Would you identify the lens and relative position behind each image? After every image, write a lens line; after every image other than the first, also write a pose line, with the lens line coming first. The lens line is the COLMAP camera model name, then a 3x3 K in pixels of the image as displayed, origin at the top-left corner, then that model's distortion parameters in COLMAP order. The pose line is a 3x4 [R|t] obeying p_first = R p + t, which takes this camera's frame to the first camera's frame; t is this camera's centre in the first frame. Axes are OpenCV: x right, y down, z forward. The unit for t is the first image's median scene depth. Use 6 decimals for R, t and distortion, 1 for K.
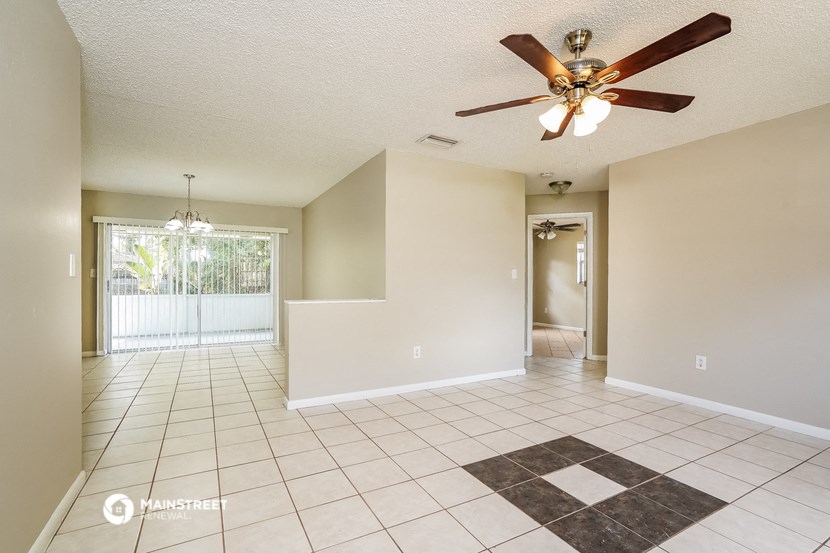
lens RADIAL K [[382.0, 0, 413.4], [0, 382.0, 274.2], [0, 0, 1]] dist [-0.002575, -0.000152]
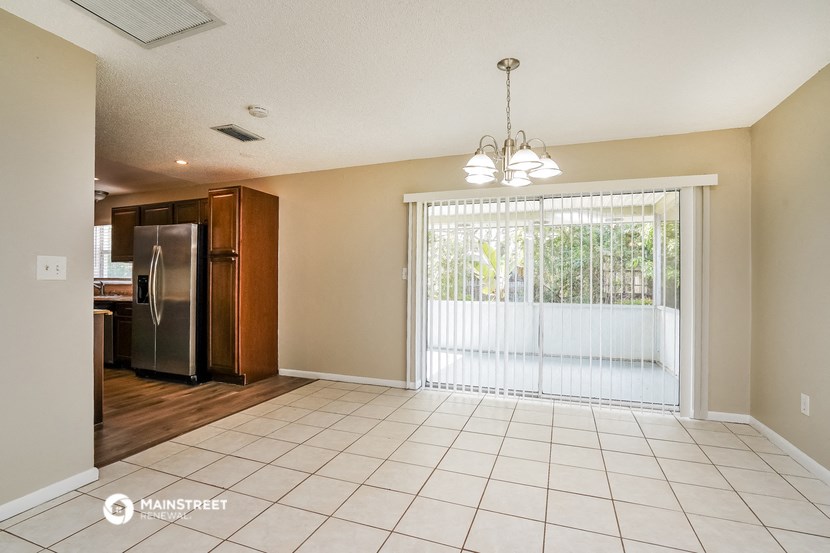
lens RADIAL K [[382.0, 0, 416.3], [0, 382.0, 279.4], [0, 0, 1]] dist [-0.002575, -0.000152]
pose [[0.646403, 0.002378, -0.762992, -0.188005], [0.001029, 0.999992, 0.003988, 0.004909], [0.762995, -0.003363, 0.646395, 0.377958]]
